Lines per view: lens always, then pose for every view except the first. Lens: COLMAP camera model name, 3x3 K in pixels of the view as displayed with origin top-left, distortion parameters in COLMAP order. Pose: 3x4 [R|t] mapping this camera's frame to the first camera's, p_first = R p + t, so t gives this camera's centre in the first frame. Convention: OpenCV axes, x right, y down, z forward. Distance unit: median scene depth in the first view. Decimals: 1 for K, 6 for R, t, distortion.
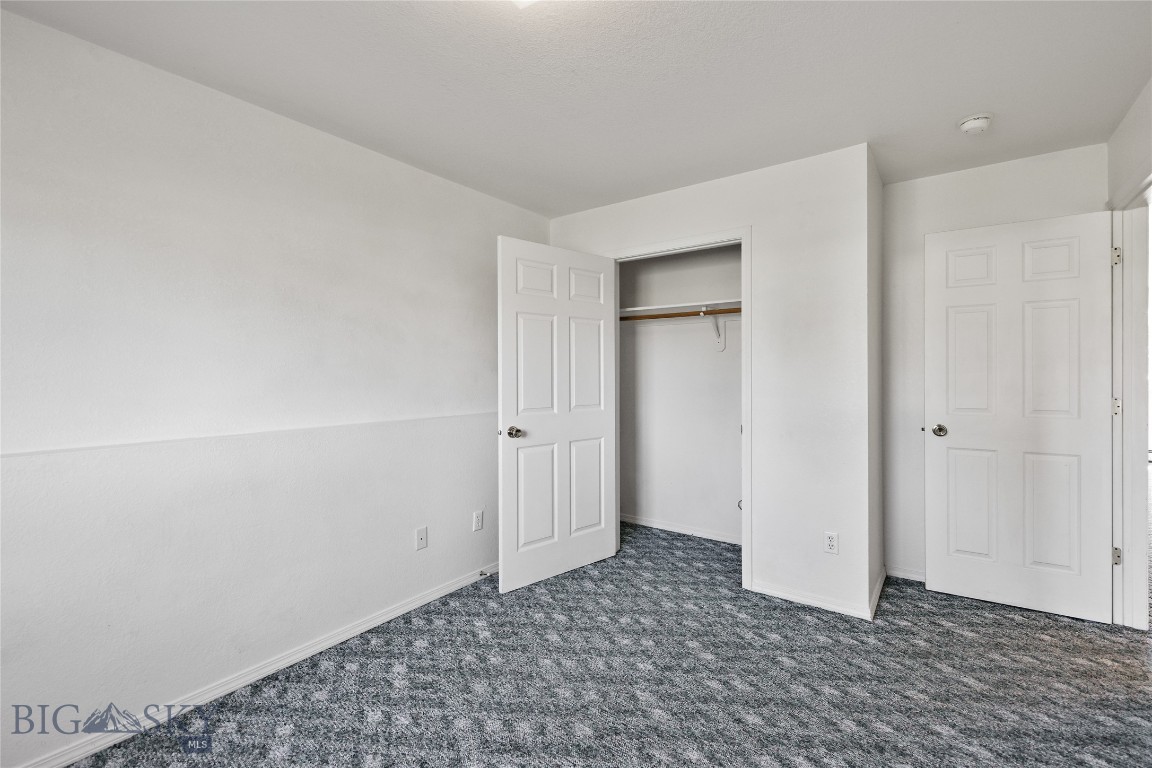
lens RADIAL K [[507.4, 0, 576.7], [0, 507.4, 370.1], [0, 0, 1]] dist [0.001670, 0.000083]
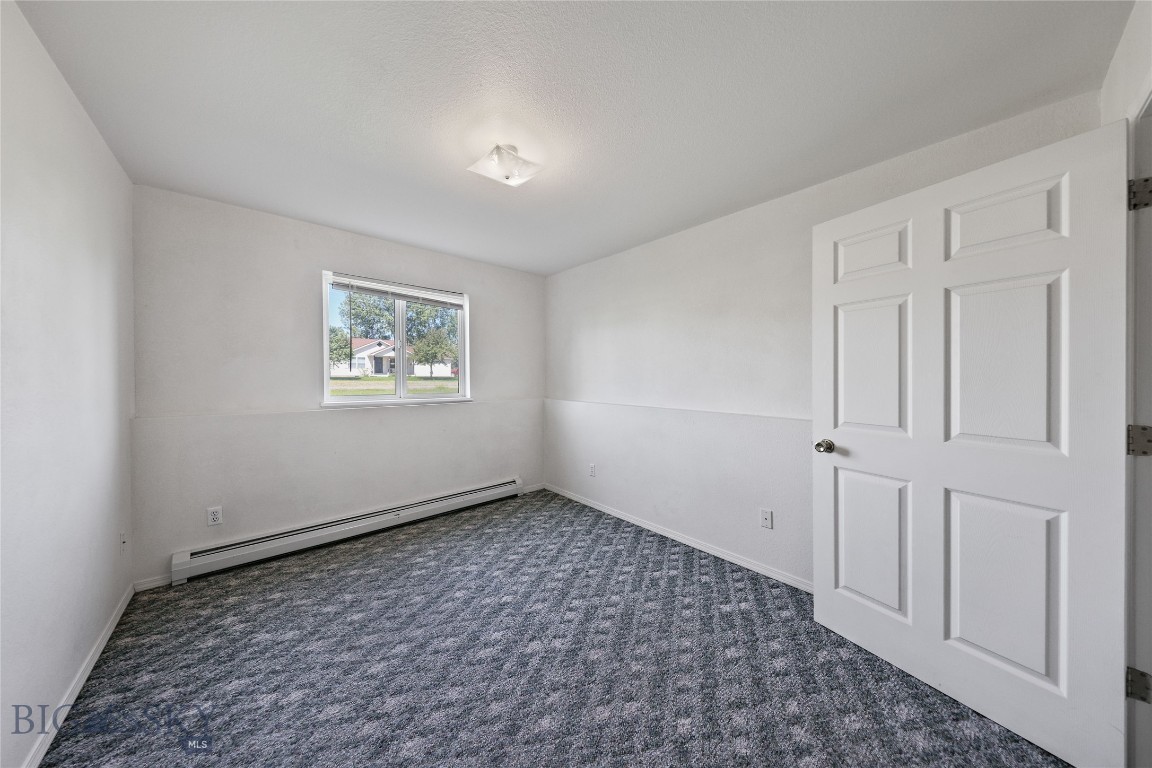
lens RADIAL K [[365.8, 0, 581.2], [0, 365.8, 377.5], [0, 0, 1]] dist [0.006125, -0.004442]
pose [[-0.215916, 0.008529, -0.976375, 0.680205], [0.002092, 0.999964, 0.008272, -0.000440], [0.976410, -0.000256, -0.215926, 0.861191]]
